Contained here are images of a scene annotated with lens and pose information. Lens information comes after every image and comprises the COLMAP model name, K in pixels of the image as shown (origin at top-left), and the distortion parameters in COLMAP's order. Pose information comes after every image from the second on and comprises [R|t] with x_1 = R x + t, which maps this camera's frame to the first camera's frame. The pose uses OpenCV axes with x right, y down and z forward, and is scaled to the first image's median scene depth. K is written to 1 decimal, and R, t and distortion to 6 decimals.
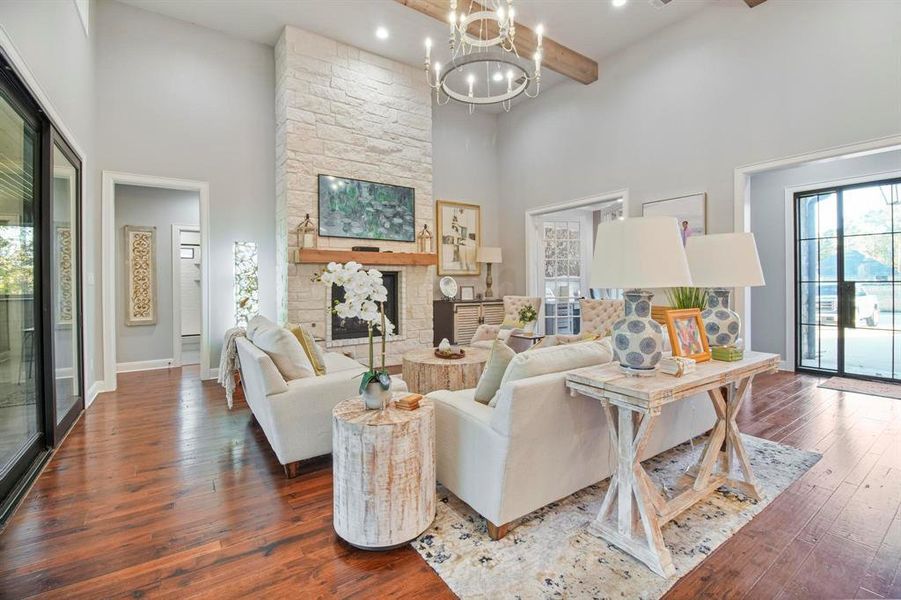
lens RADIAL K [[403.5, 0, 454.9], [0, 403.5, 288.7], [0, 0, 1]] dist [-0.001267, -0.011795]
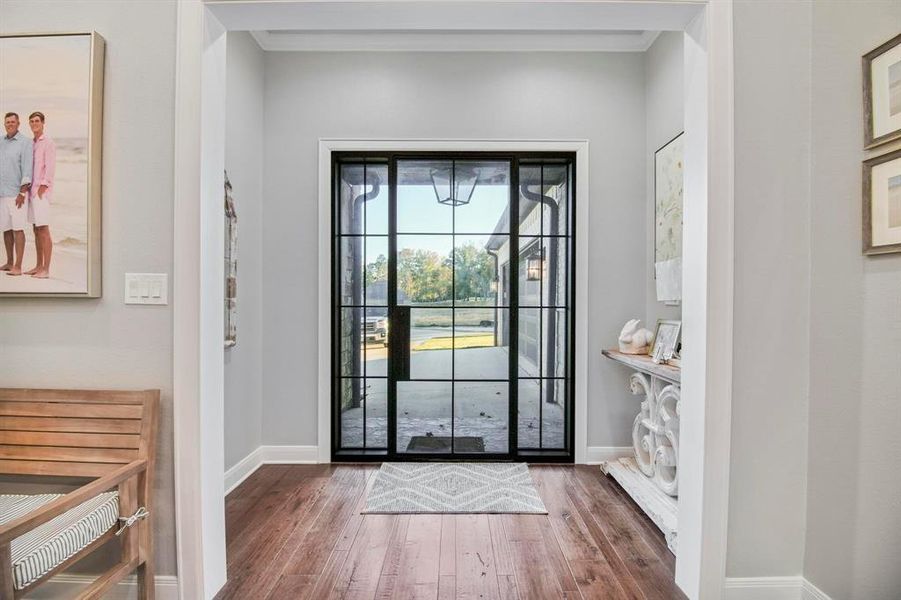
lens RADIAL K [[406.7, 0, 452.4], [0, 406.7, 302.7], [0, 0, 1]] dist [0.001089, -0.011760]
pose [[0.579002, 0.005525, 0.815307, 0.484854], [-0.003172, 0.999985, -0.004523, -0.020101], [-0.815320, 0.000033, 0.579011, 0.534222]]
